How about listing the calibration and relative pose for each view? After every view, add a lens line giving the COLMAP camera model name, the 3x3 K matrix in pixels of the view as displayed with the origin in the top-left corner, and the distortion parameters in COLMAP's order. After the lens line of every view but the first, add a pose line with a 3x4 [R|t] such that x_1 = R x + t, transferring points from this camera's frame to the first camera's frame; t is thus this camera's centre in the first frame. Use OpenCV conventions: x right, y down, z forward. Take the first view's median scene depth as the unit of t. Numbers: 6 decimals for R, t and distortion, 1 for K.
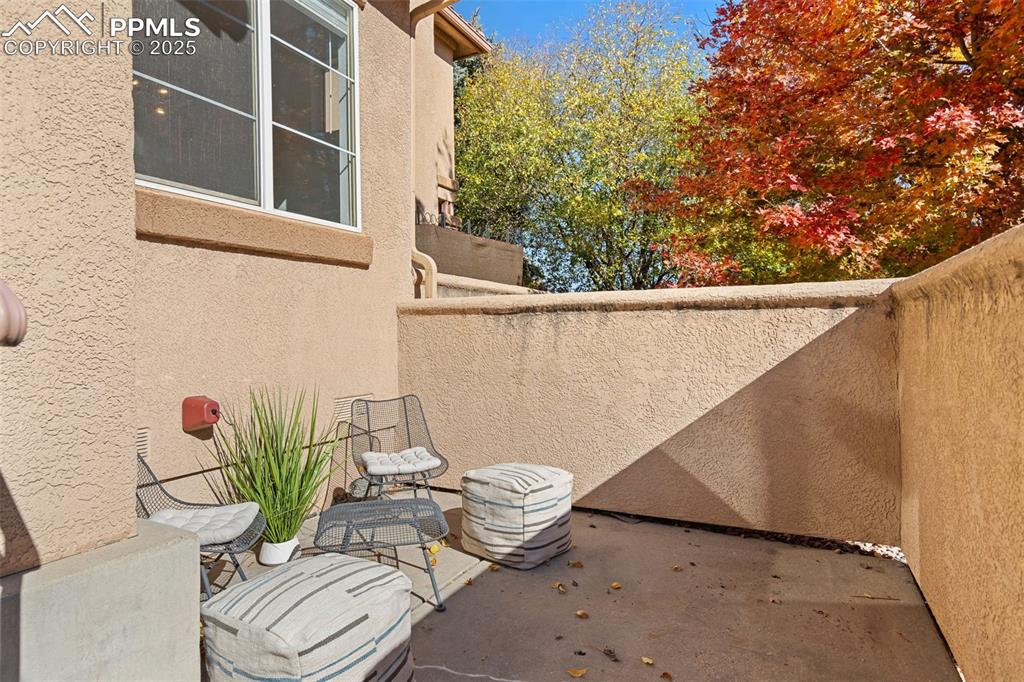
lens RADIAL K [[565.2, 0, 512.0], [0, 565.2, 341.0], [0, 0, 1]] dist [0.004106, 0.000976]
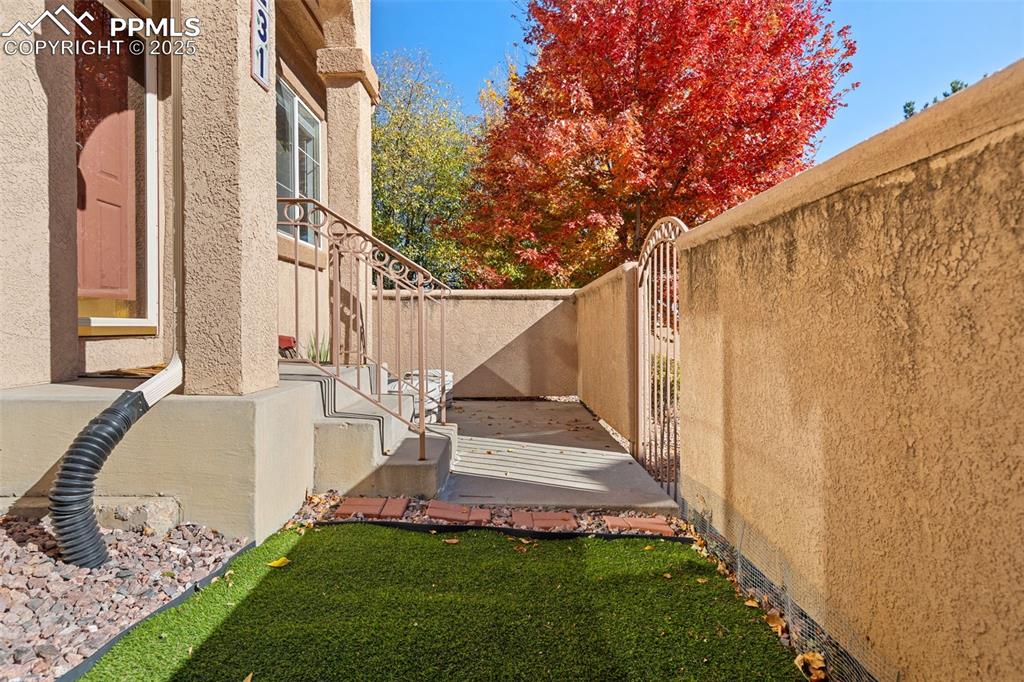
lens RADIAL K [[471.7, 0, 512.0], [0, 471.7, 341.0], [0, 0, 1]] dist [-0.000337, -0.000231]
pose [[0.897941, -0.009133, 0.440020, -0.447313], [0.000754, 0.999815, 0.019214, 0.070848], [-0.440114, -0.016921, 0.897782, -0.675953]]
